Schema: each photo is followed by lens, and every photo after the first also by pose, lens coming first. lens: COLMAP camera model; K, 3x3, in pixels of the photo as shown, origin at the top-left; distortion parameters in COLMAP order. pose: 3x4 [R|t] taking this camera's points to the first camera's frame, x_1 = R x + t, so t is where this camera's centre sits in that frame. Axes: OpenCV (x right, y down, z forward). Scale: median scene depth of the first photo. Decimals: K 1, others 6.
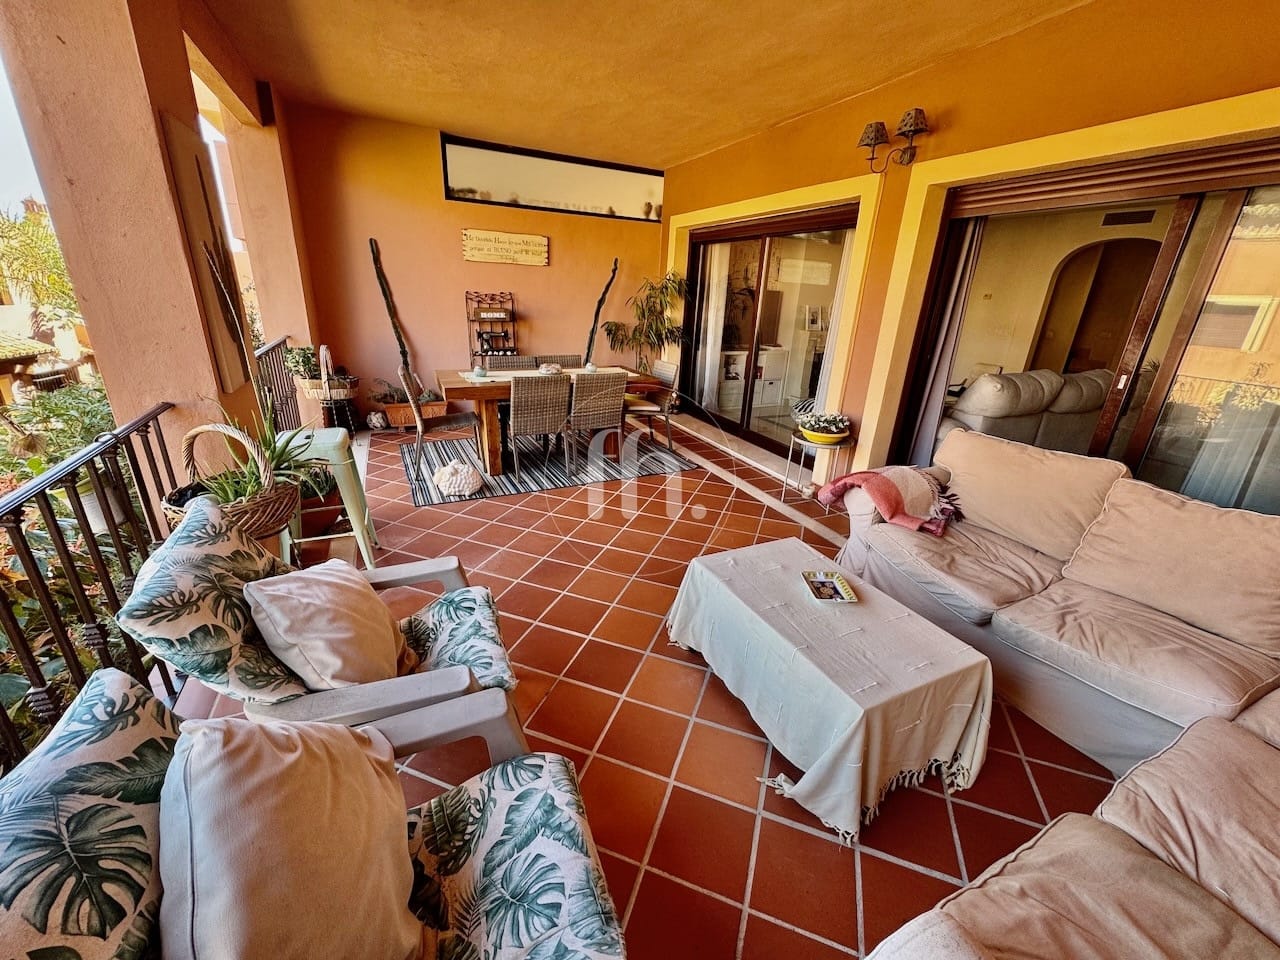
lens RADIAL K [[510.9, 0, 640.8], [0, 510.9, 487.4], [0, 0, 1]] dist [-0.004427, -0.000653]
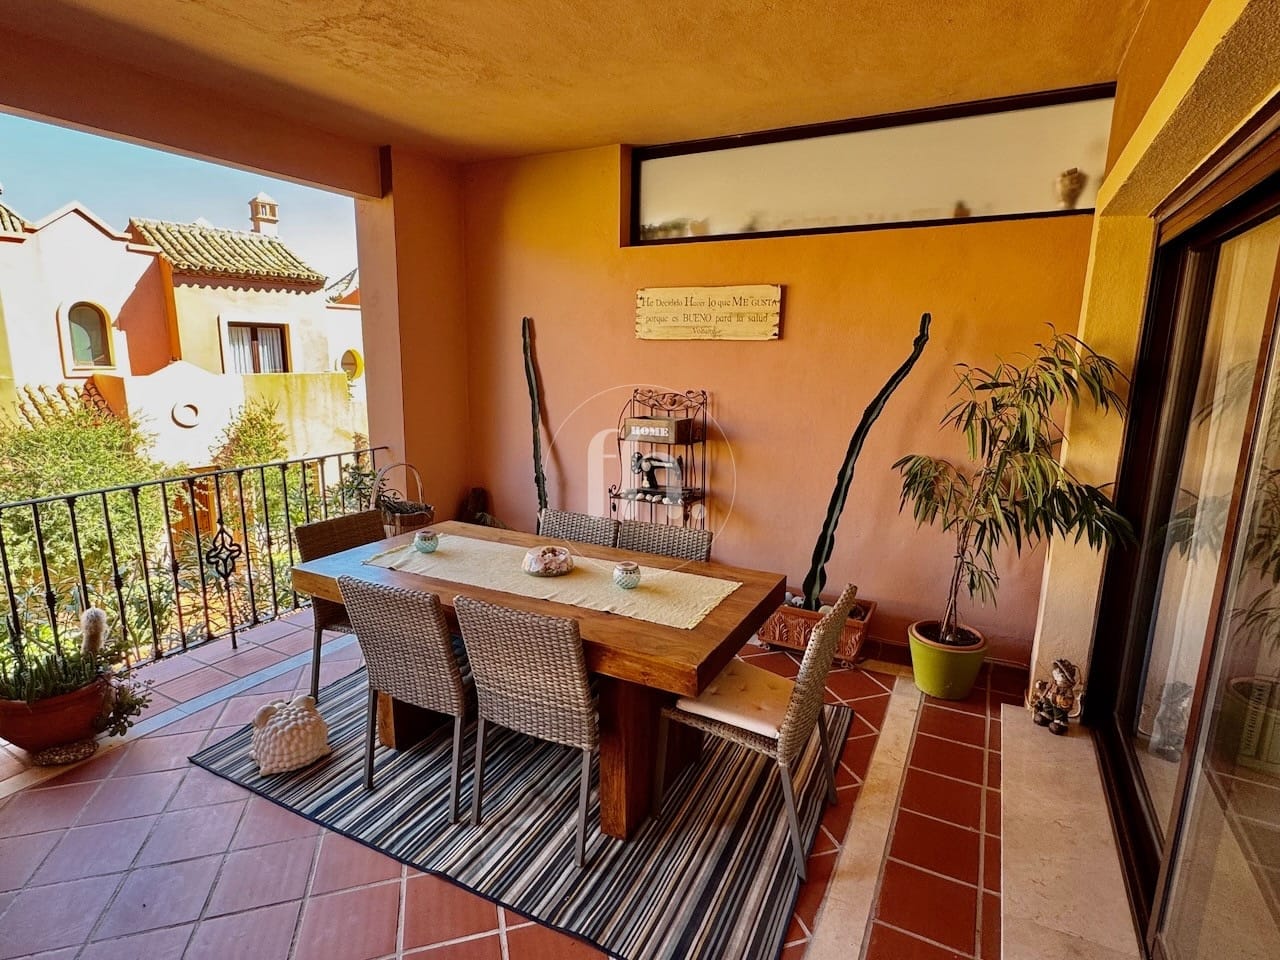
lens RADIAL K [[660.6, 0, 636.6], [0, 660.6, 473.8], [0, 0, 1]] dist [-0.002677, -0.000922]
pose [[0.606187, 0.115753, -0.786854, 0.261235], [-0.257959, 0.964482, -0.056846, -0.241798], [0.752326, 0.237435, 0.614516, 0.545362]]
